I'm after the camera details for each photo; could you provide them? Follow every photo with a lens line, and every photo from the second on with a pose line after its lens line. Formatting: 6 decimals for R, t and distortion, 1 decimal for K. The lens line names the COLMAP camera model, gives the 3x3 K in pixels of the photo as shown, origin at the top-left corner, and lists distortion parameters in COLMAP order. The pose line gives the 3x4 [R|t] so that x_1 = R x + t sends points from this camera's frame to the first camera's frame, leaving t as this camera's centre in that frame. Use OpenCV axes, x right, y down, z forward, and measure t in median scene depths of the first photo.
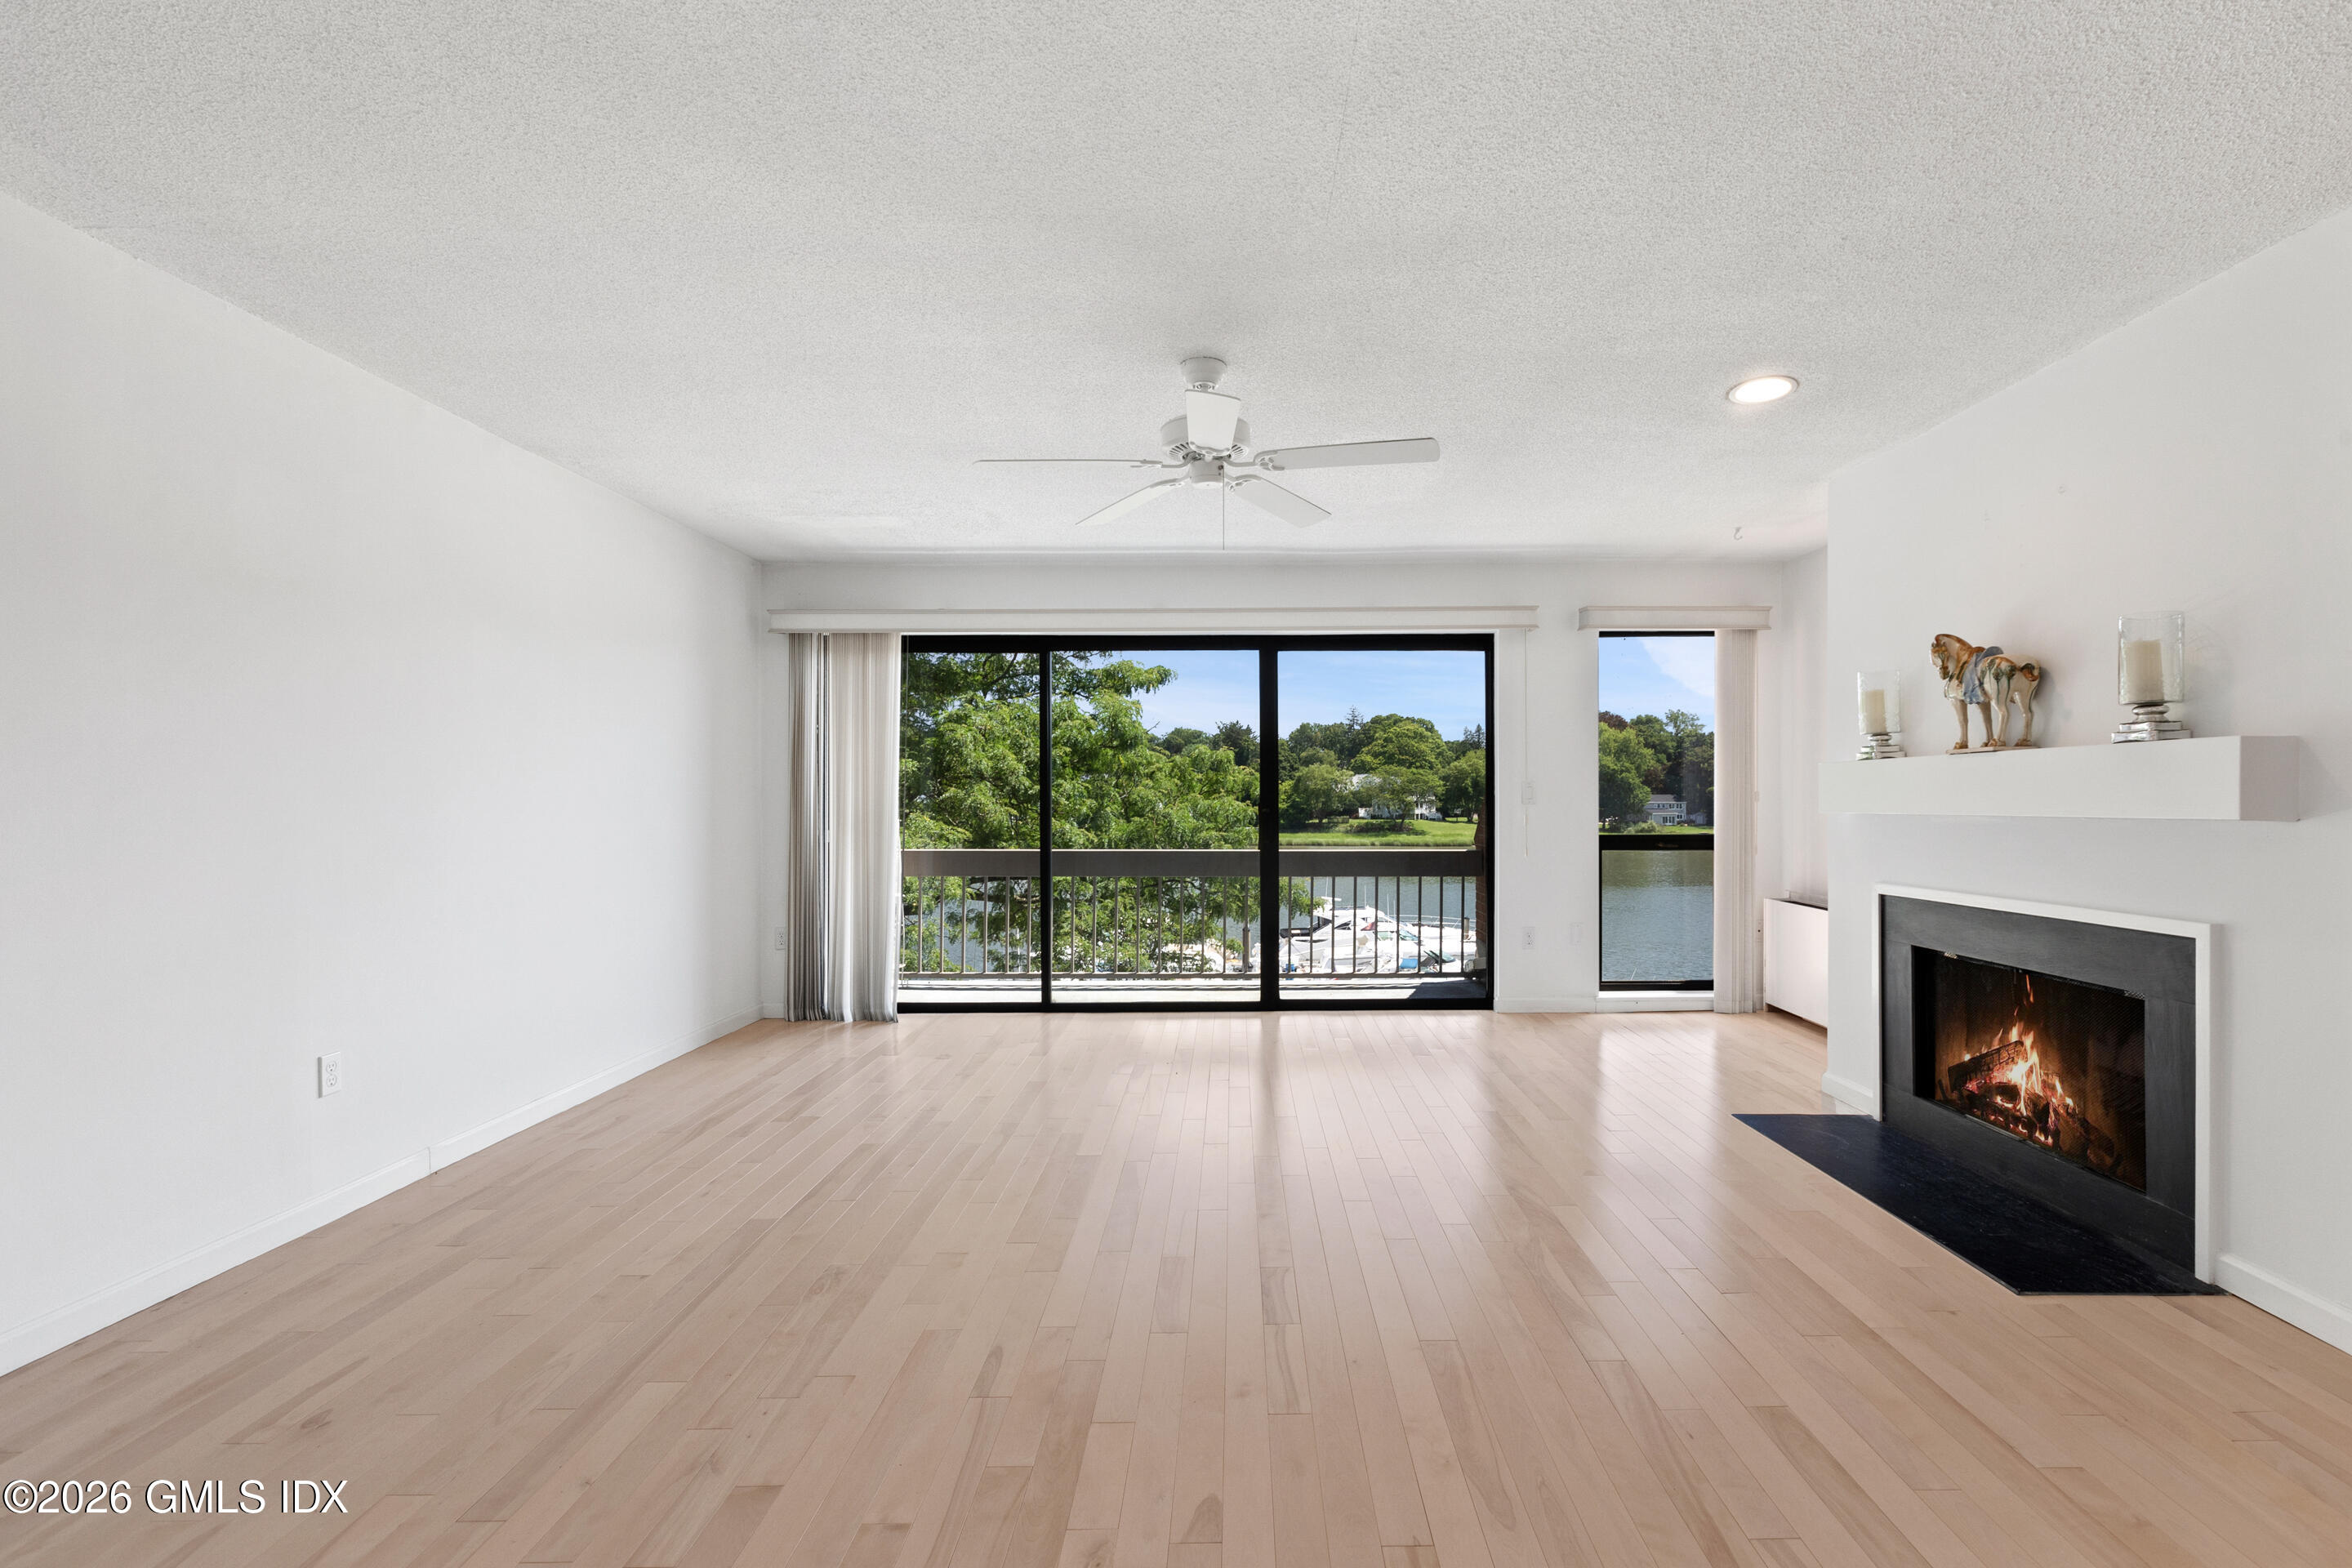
lens RADIAL K [[1085.4, 0, 1248.9], [0, 1085.4, 799.0], [0, 0, 1]] dist [0.000890, -0.000022]
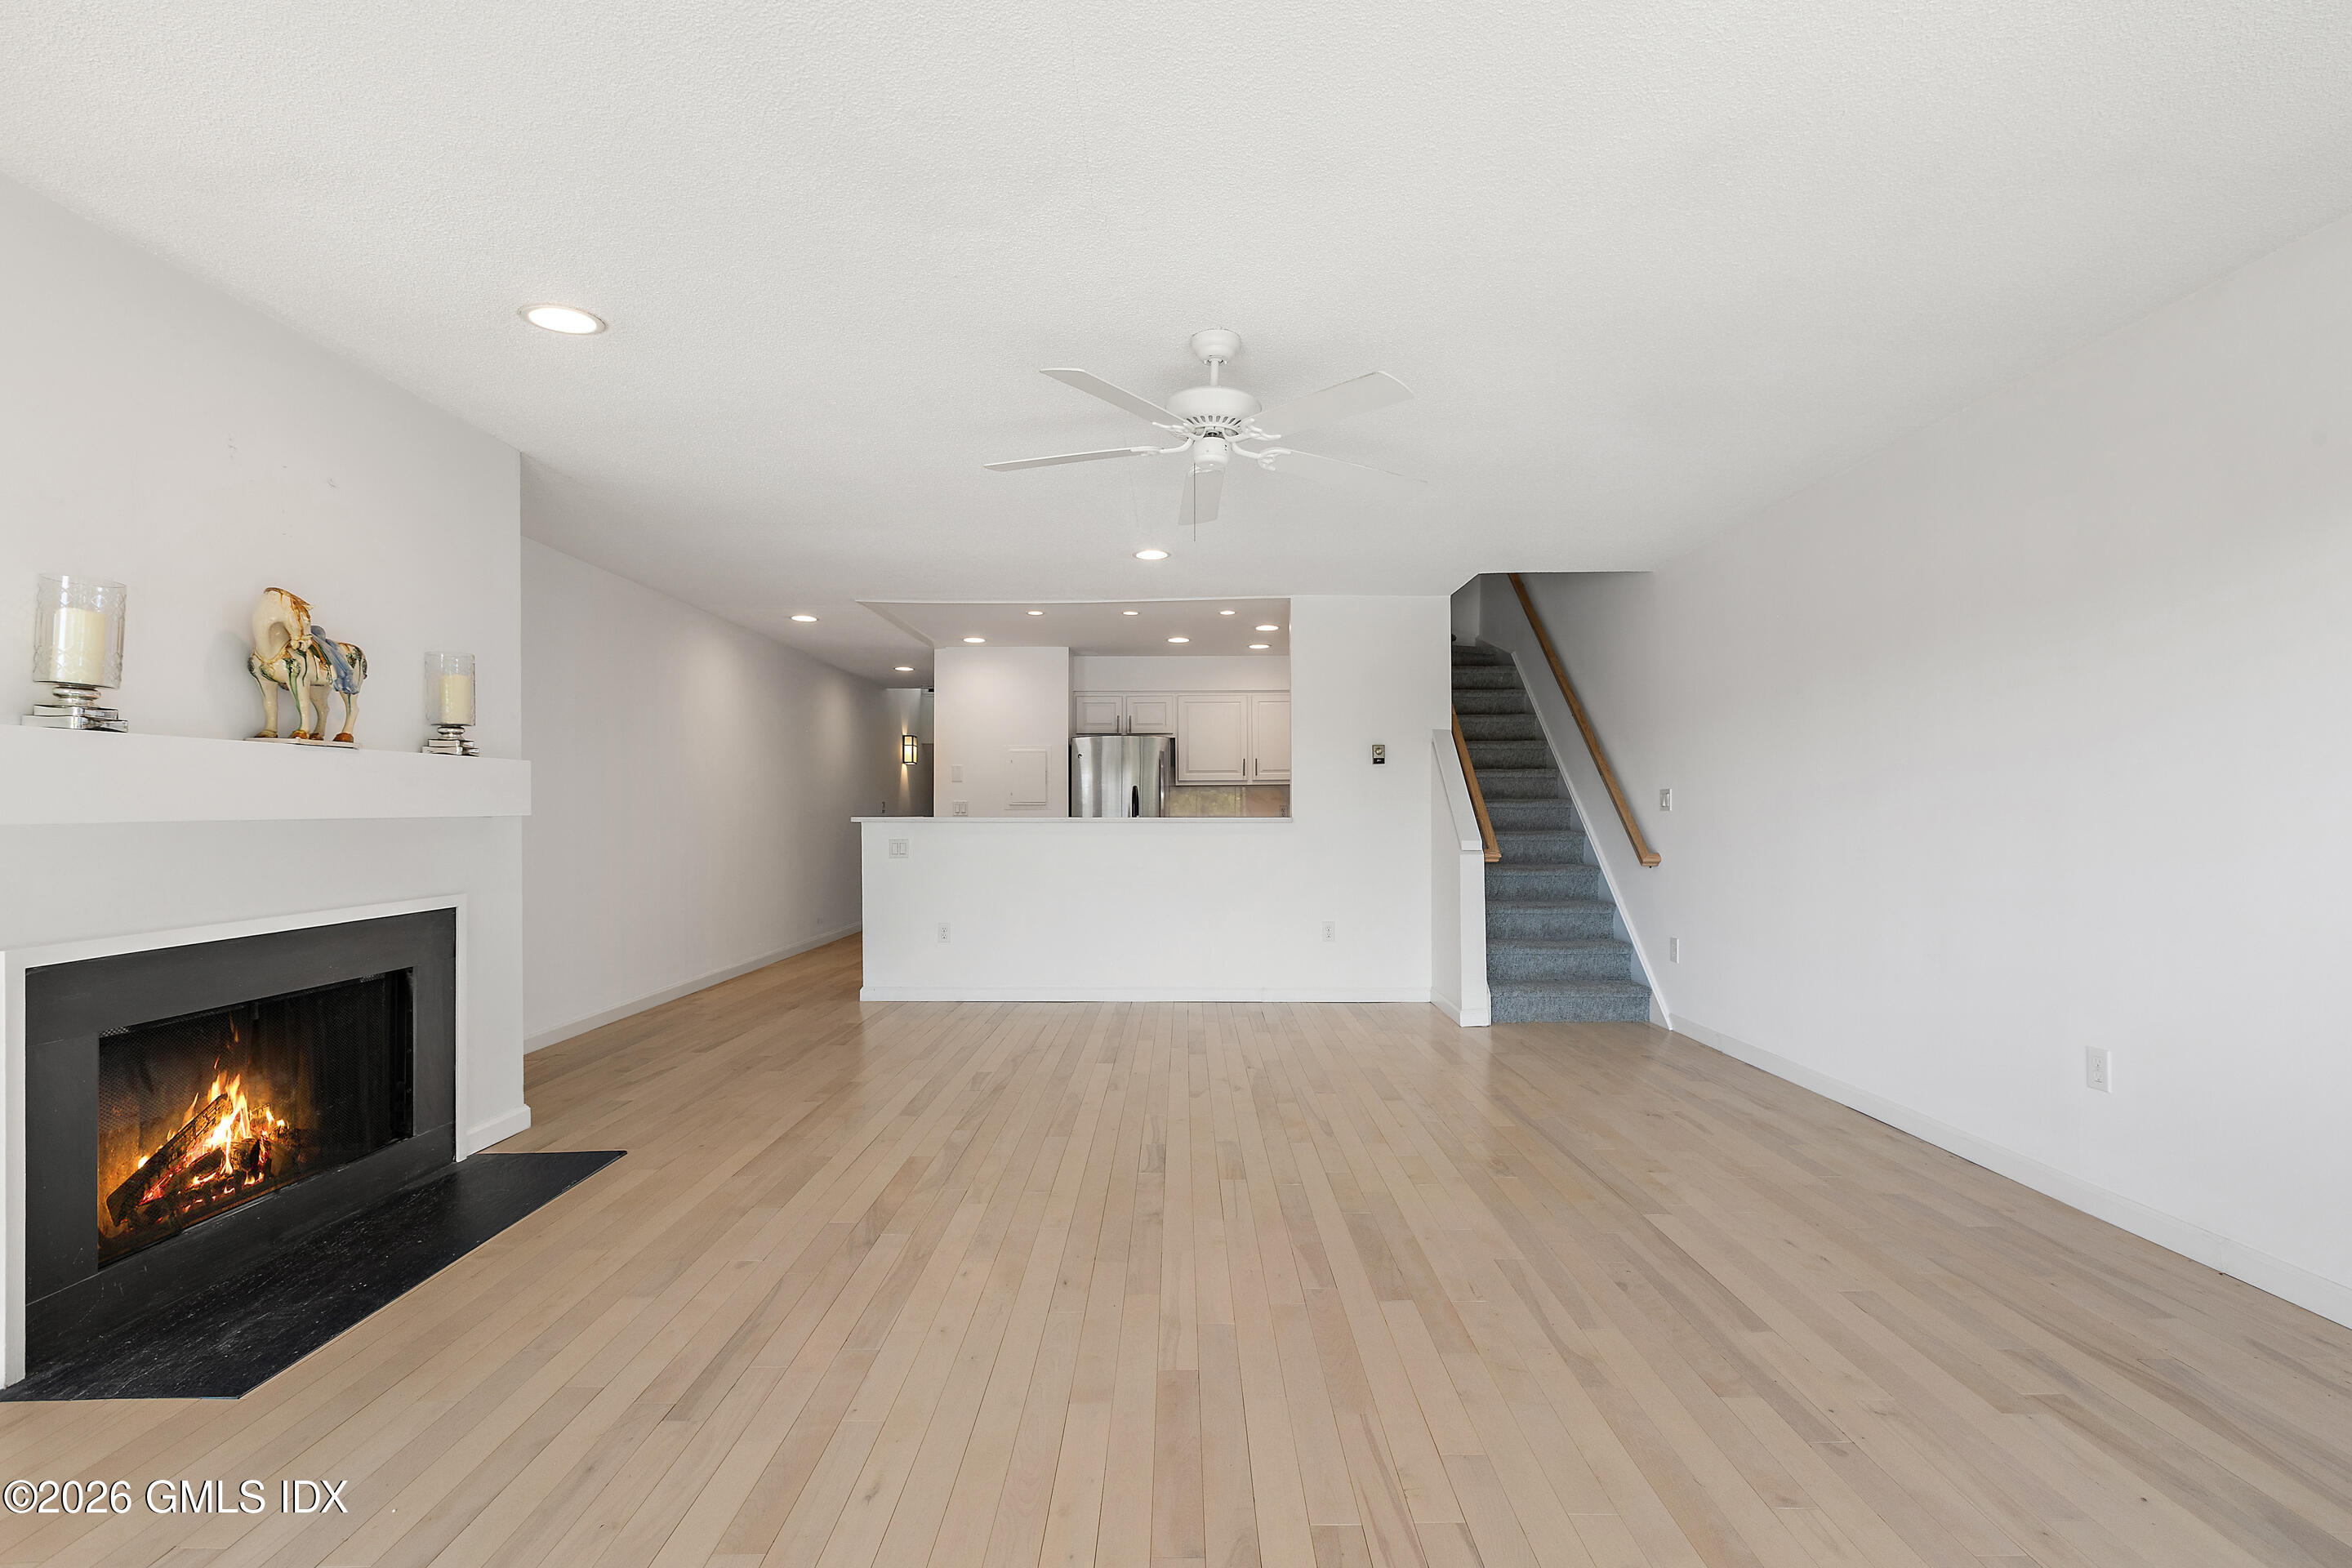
lens RADIAL K [[1072.5, 0, 1180.1], [0, 1072.5, 808.8], [0, 0, 1]] dist [0.001956, 0.000434]
pose [[-0.999873, 0.004249, 0.015376, -0.018925], [0.004273, 0.999990, 0.001504, 0.008255], [-0.015370, 0.001570, -0.999881, 1.531117]]
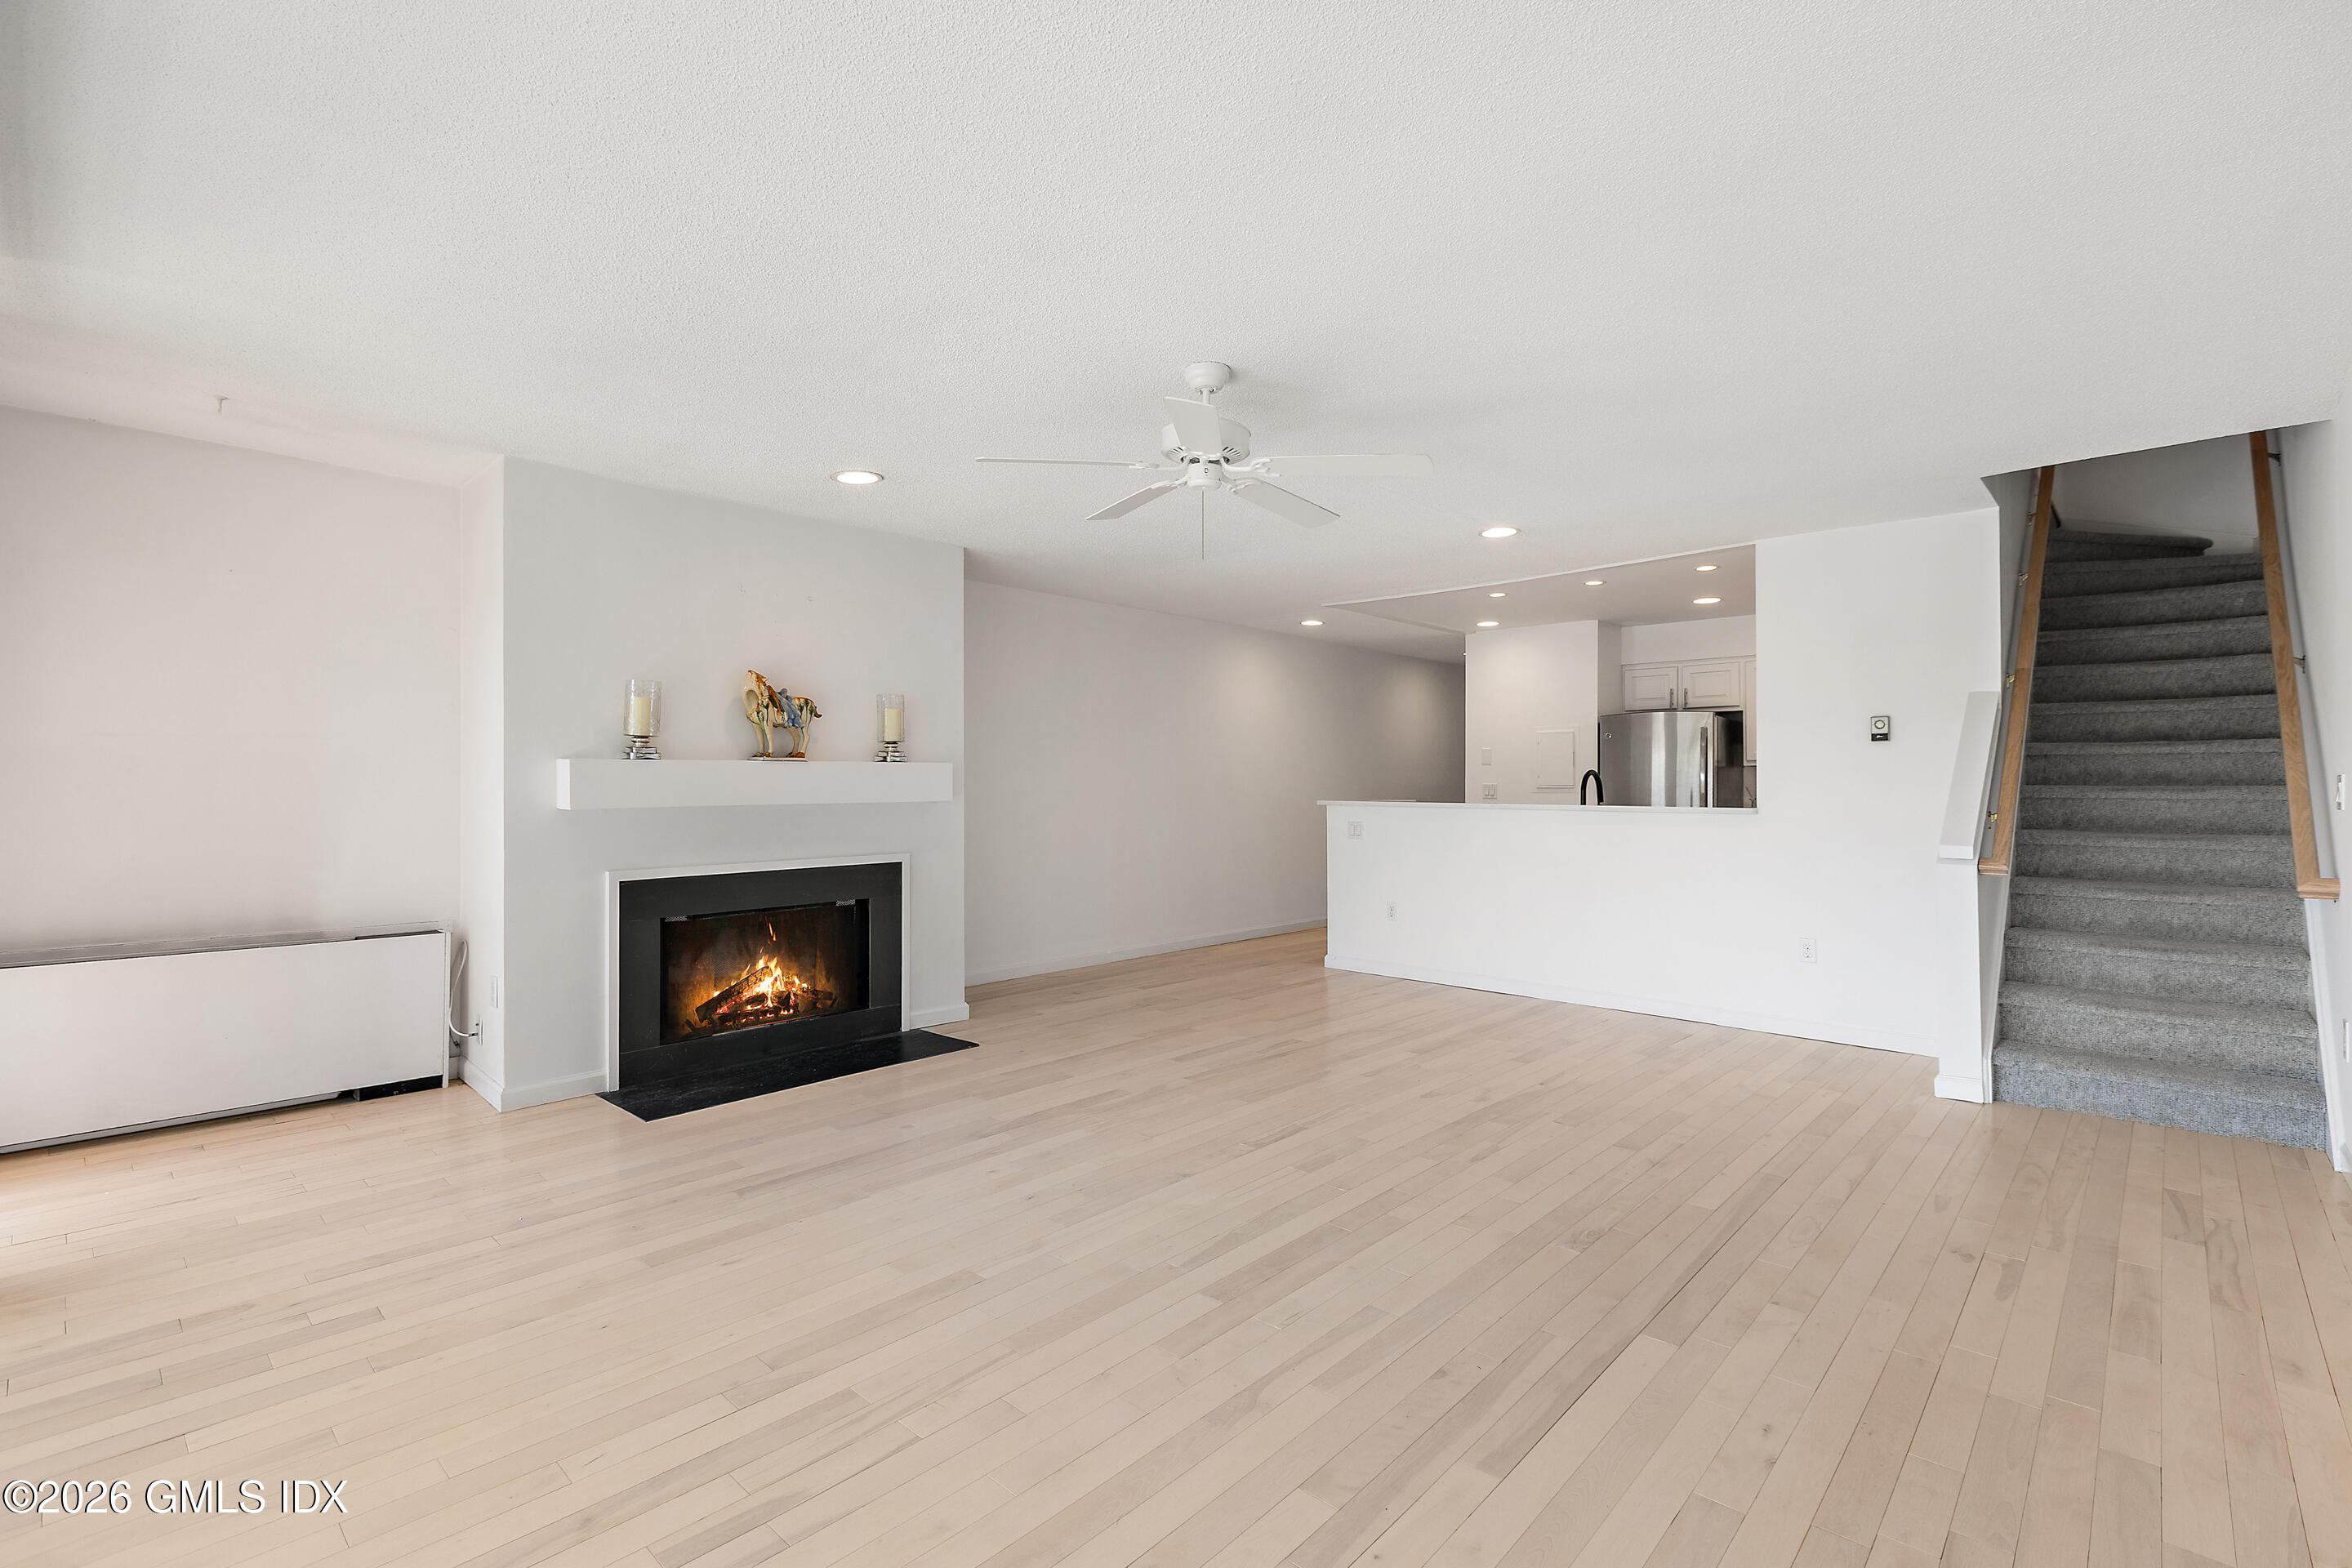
lens RADIAL K [[1059.2, 0, 1169.0], [0, 1059.2, 783.9], [0, 0, 1]] dist [0.000759, 0.000694]
pose [[-0.719668, 0.001558, 0.694317, -0.553629], [0.002781, 0.999996, 0.000639, -0.008931], [-0.694313, 0.002391, -0.719669, 1.372900]]
